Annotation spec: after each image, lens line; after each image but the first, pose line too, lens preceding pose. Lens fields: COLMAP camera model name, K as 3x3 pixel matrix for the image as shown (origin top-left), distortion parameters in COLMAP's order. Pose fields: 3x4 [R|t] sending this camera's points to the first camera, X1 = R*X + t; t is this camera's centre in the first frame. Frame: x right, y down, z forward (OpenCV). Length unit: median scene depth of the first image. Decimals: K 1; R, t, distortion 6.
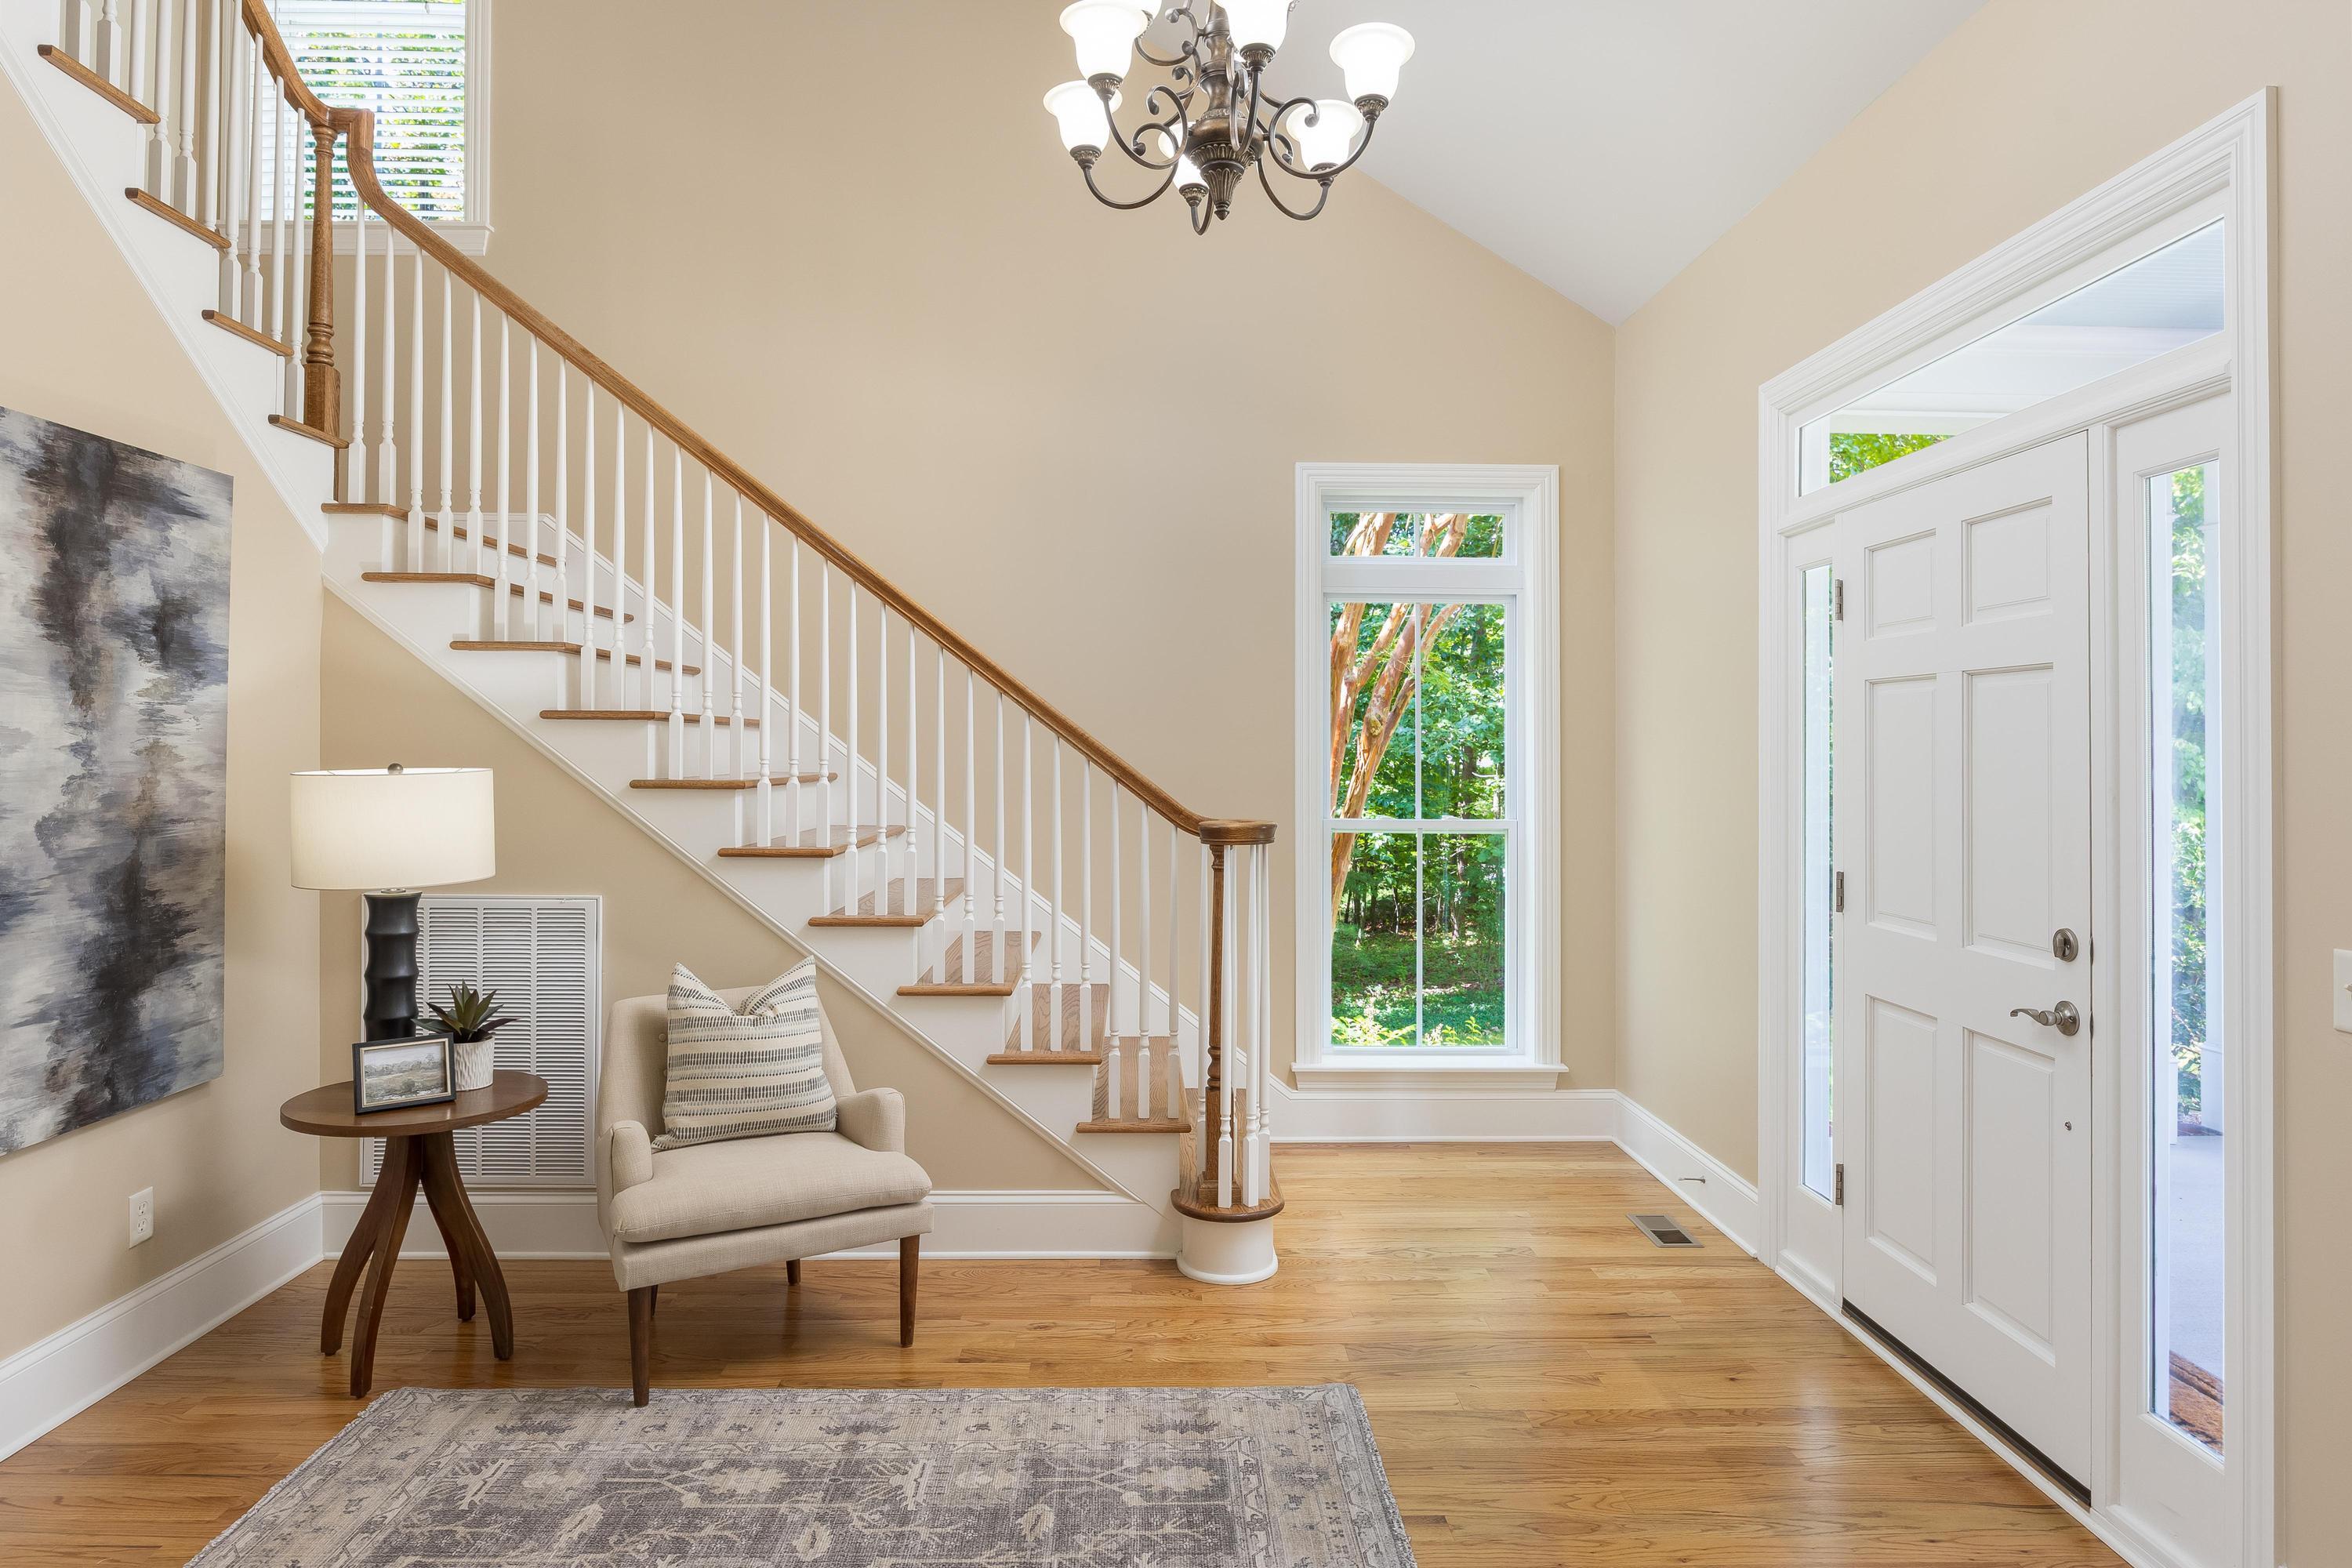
lens RADIAL K [[1367.9, 0, 1172.5], [0, 1367.9, 727.4], [0, 0, 1]] dist [-0.010826, 0.000566]
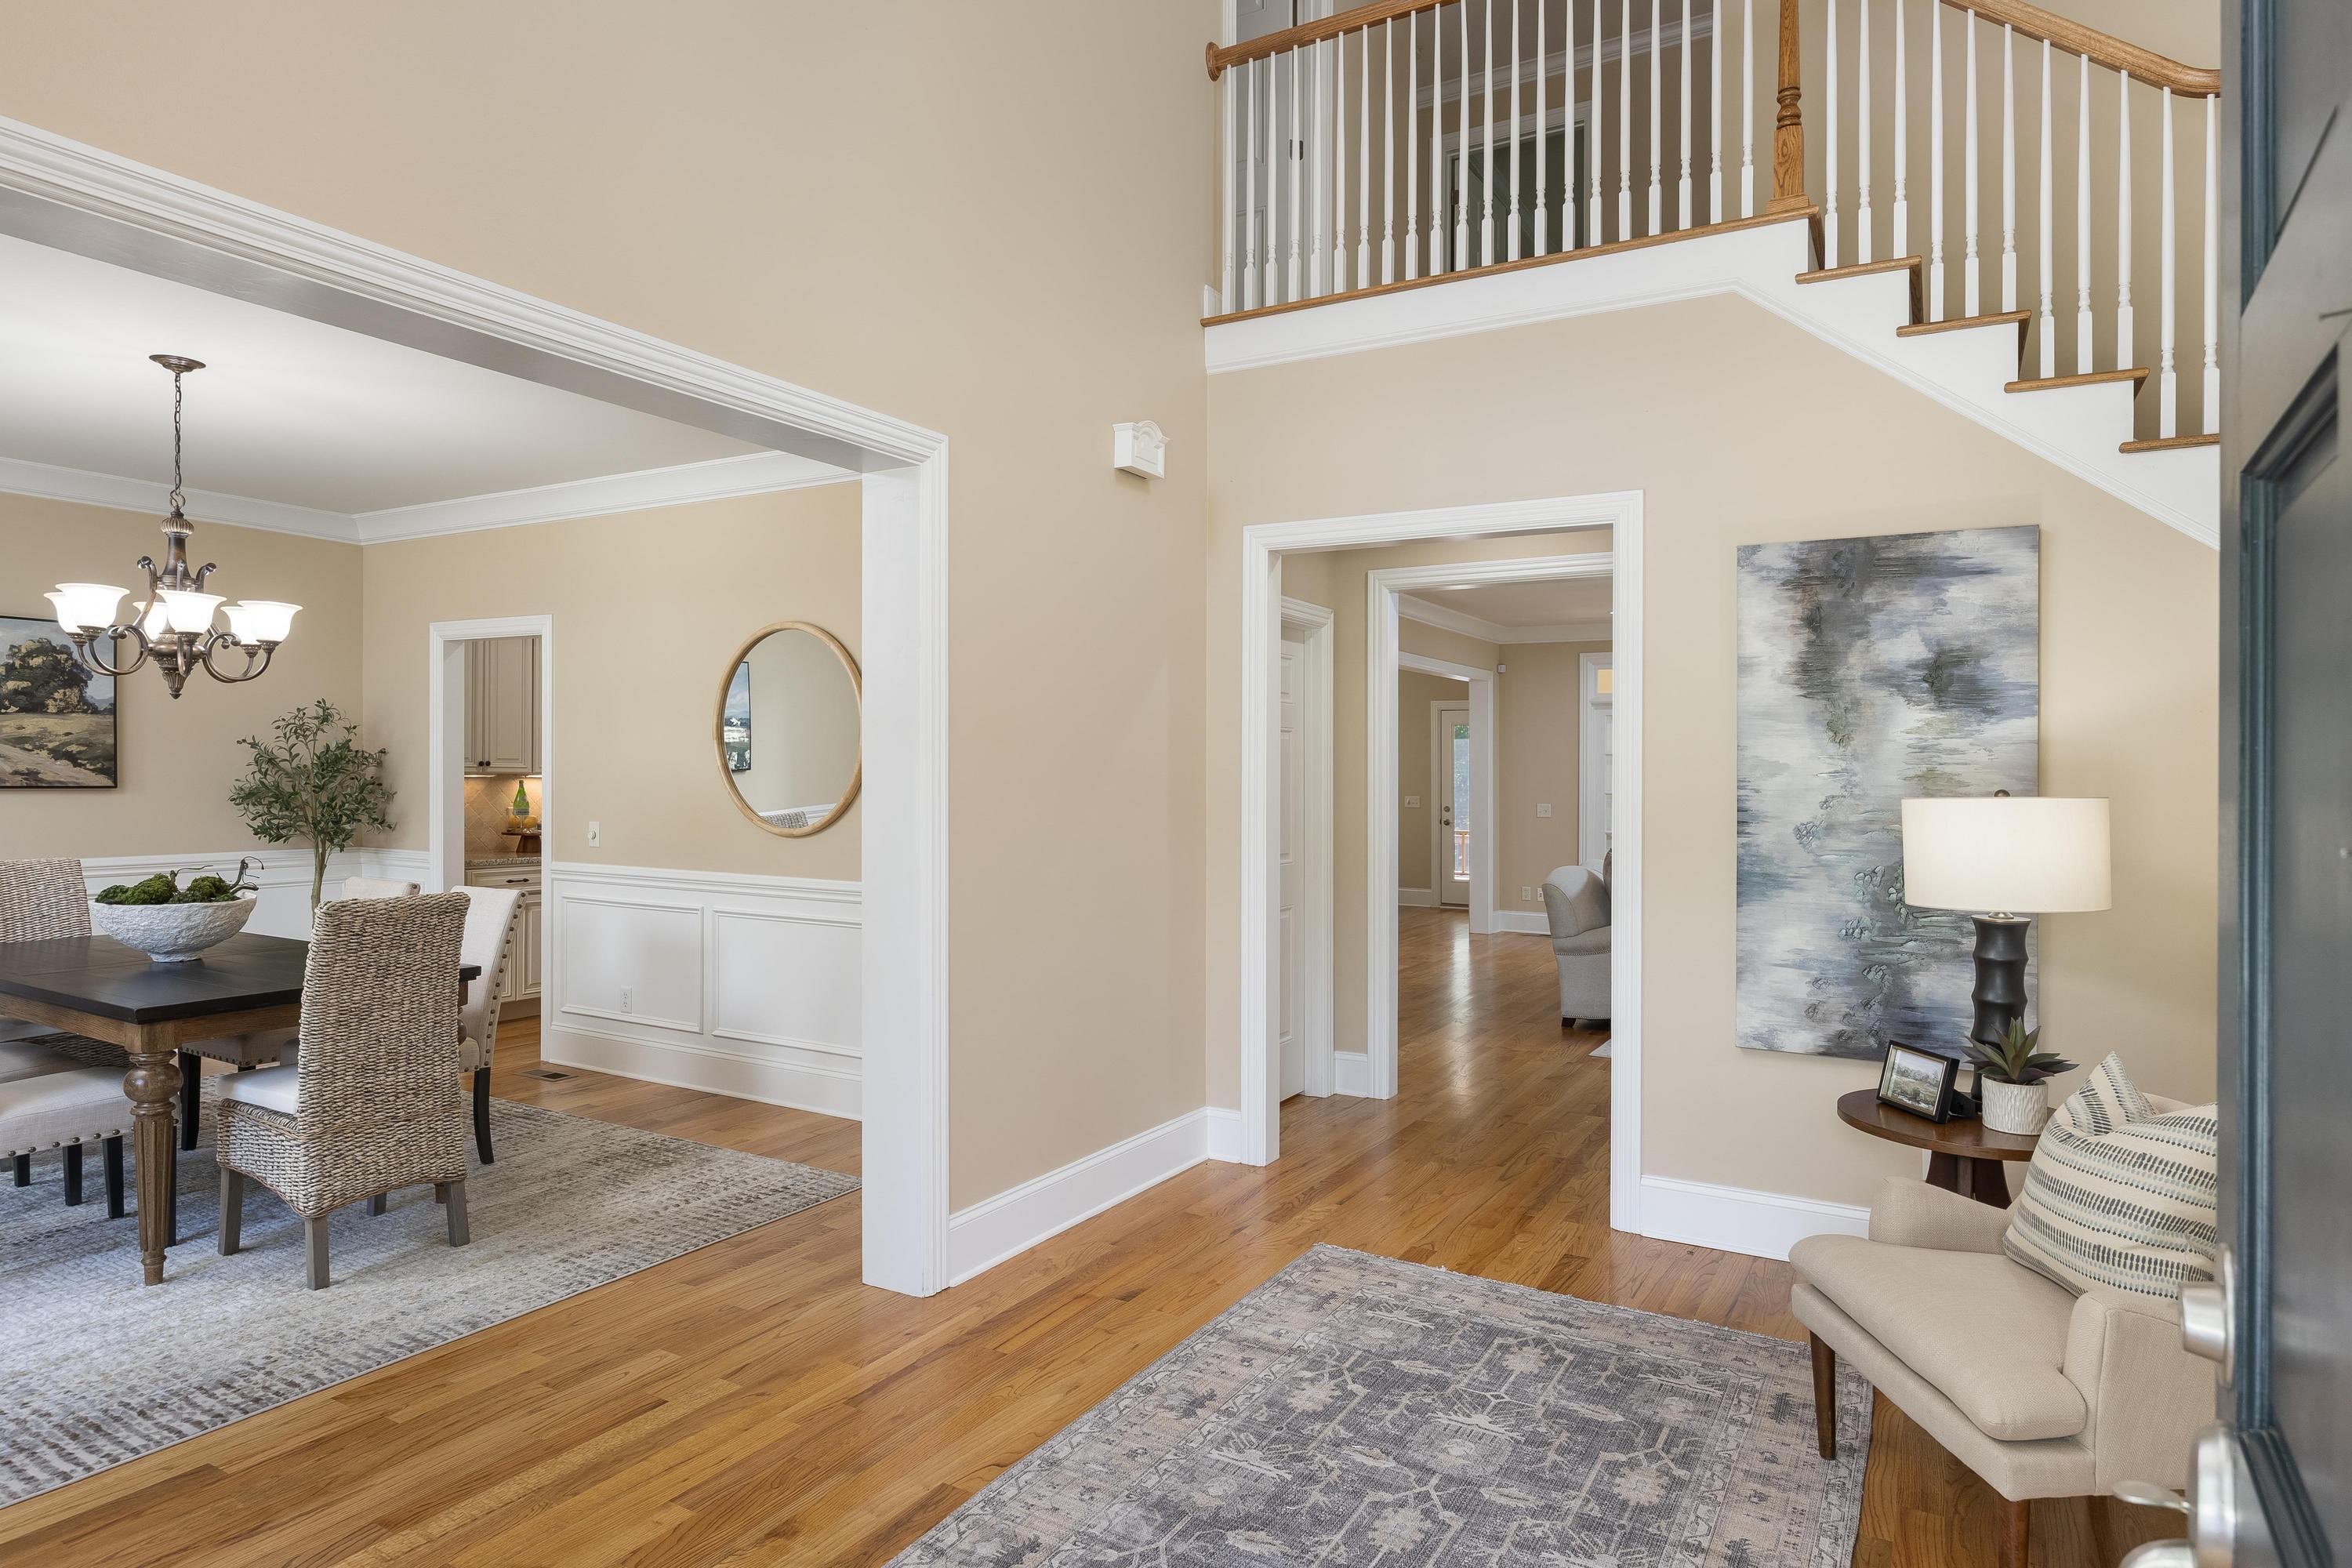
lens RADIAL K [[1335.5, 0, 1176.0], [0, 1335.5, 784.0], [0, 0, 1]] dist [-0.000844, -0.000087]
pose [[-0.523299, -0.000239, -0.852149, 0.665549], [0.004069, 0.999988, -0.002779, 0.025297], [0.852139, -0.004922, -0.523292, 1.129700]]
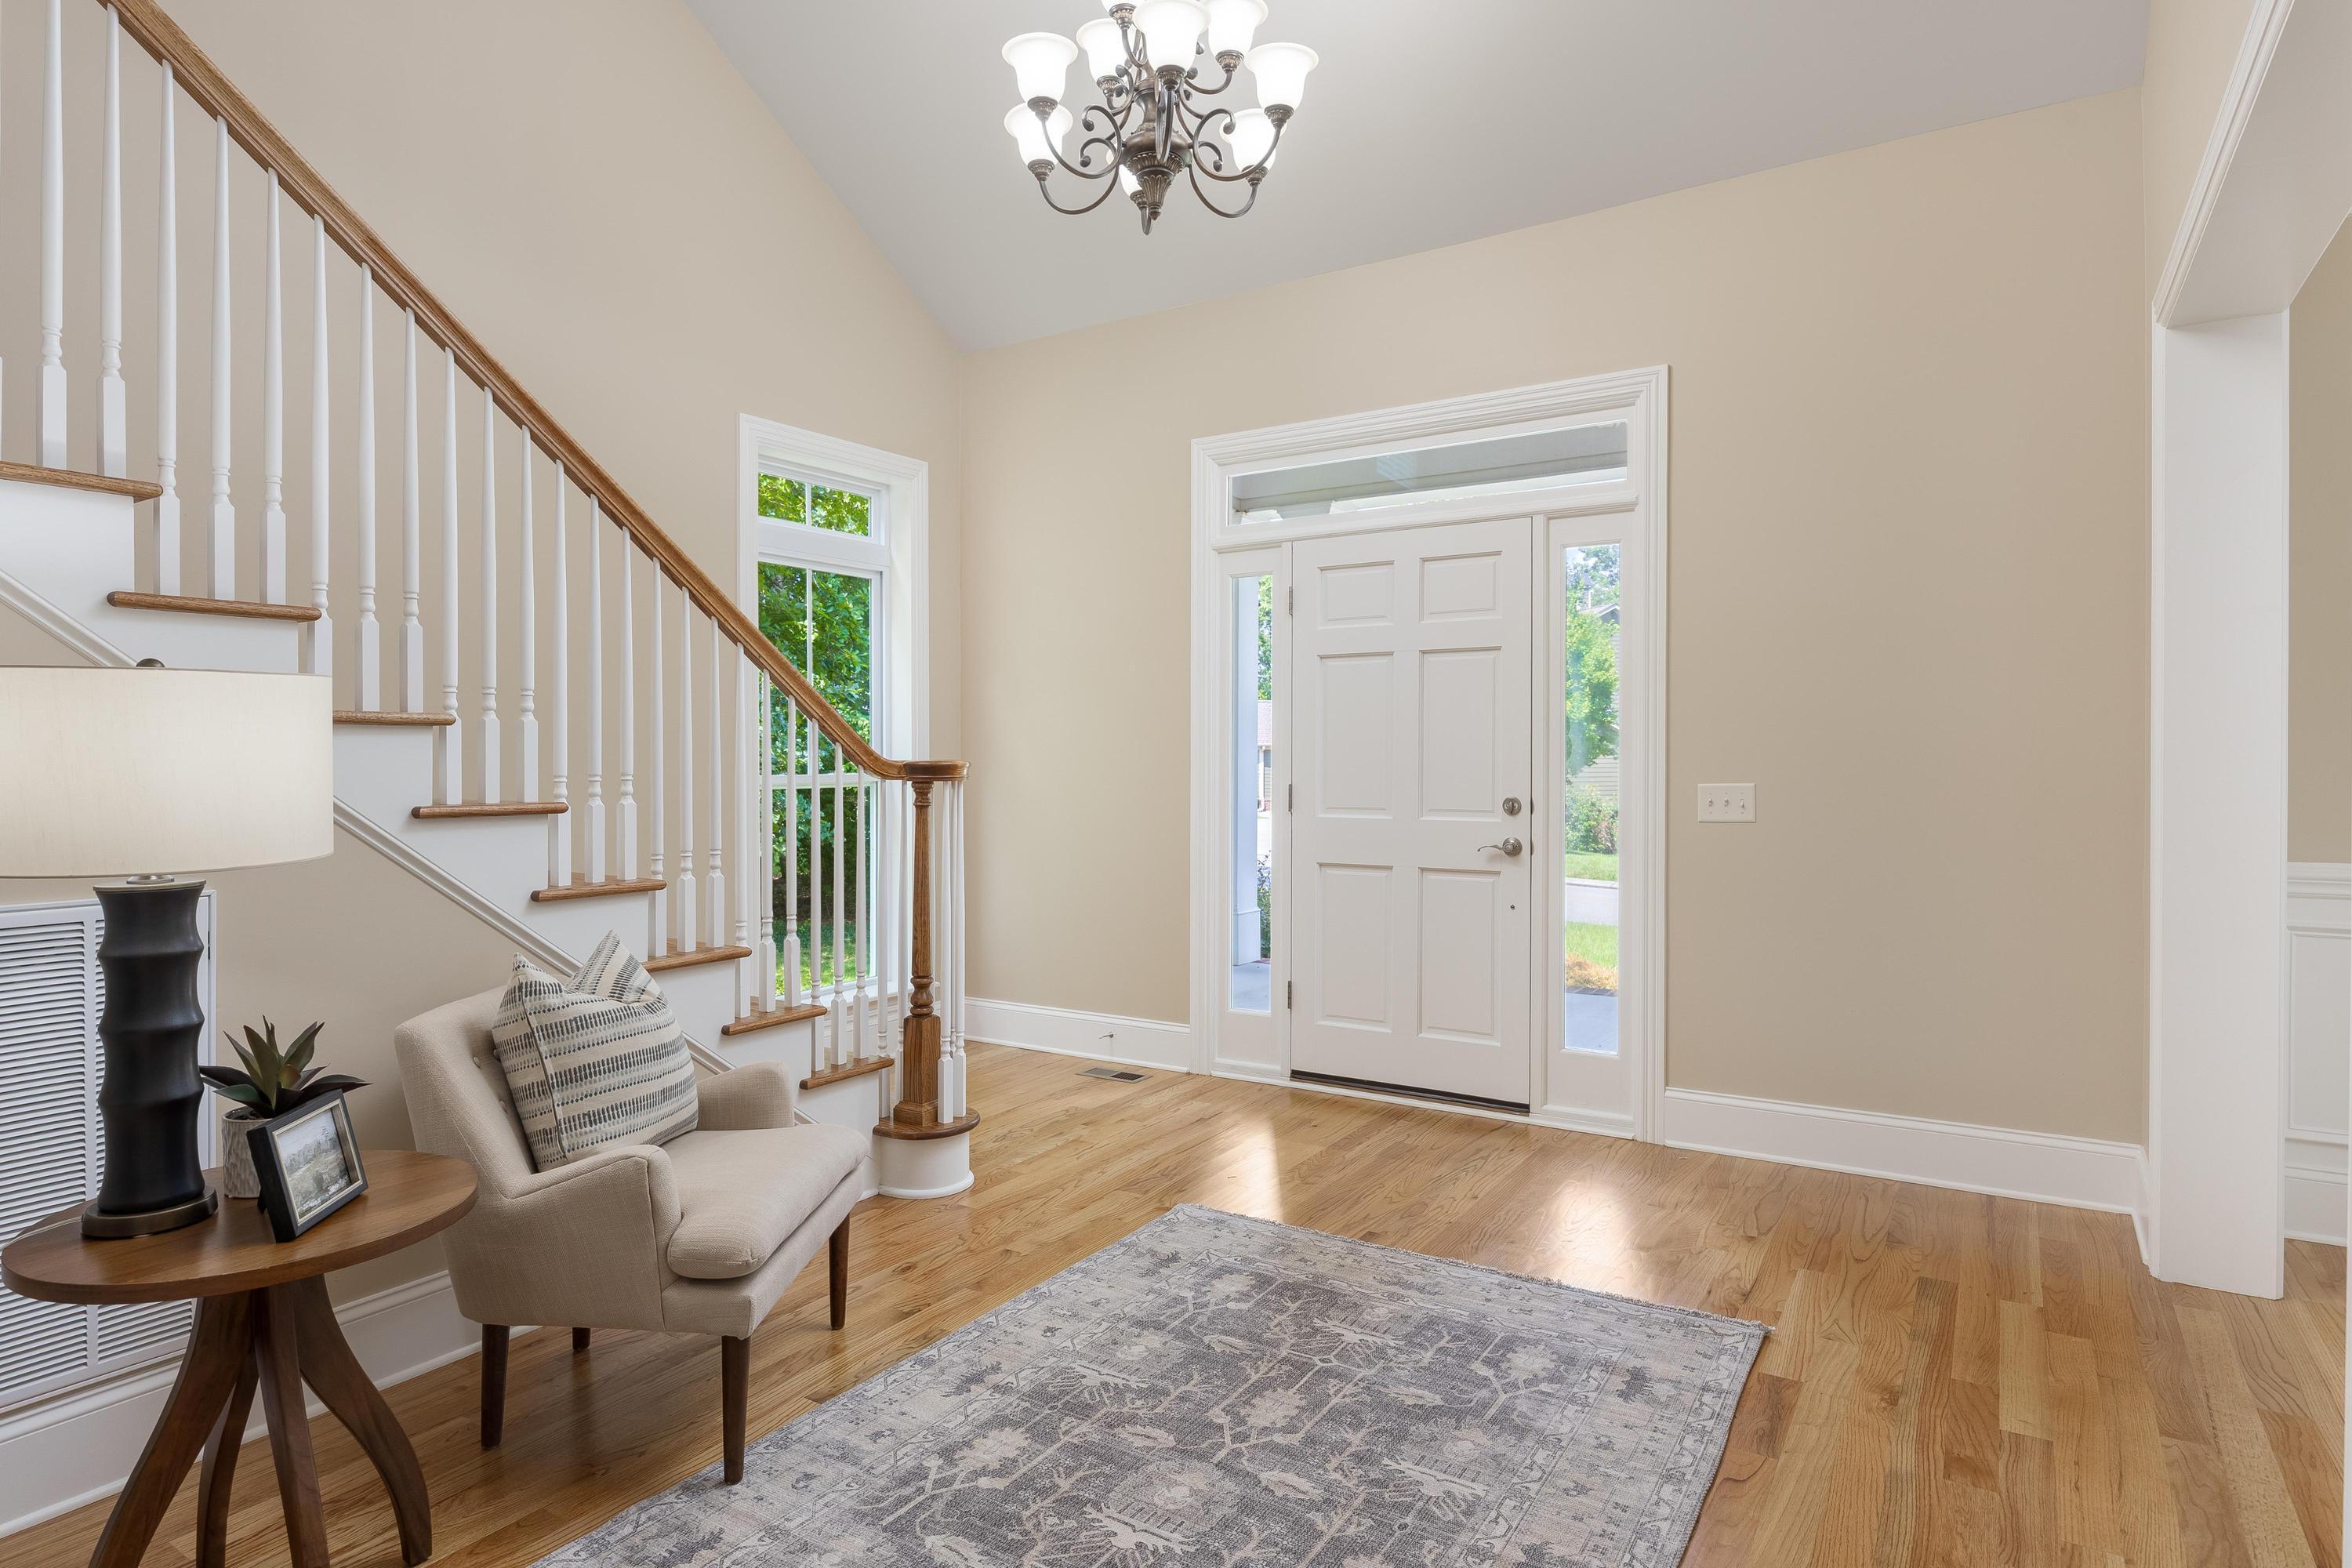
lens RADIAL K [[1287.8, 0, 1171.3], [0, 1287.8, 750.4], [0, 0, 1]] dist [-0.001067, -0.000034]
pose [[0.562849, -0.007385, 0.826527, -0.884040], [-0.005208, 0.999909, 0.012480, 0.062556], [-0.826544, -0.011329, 0.562759, 0.380875]]
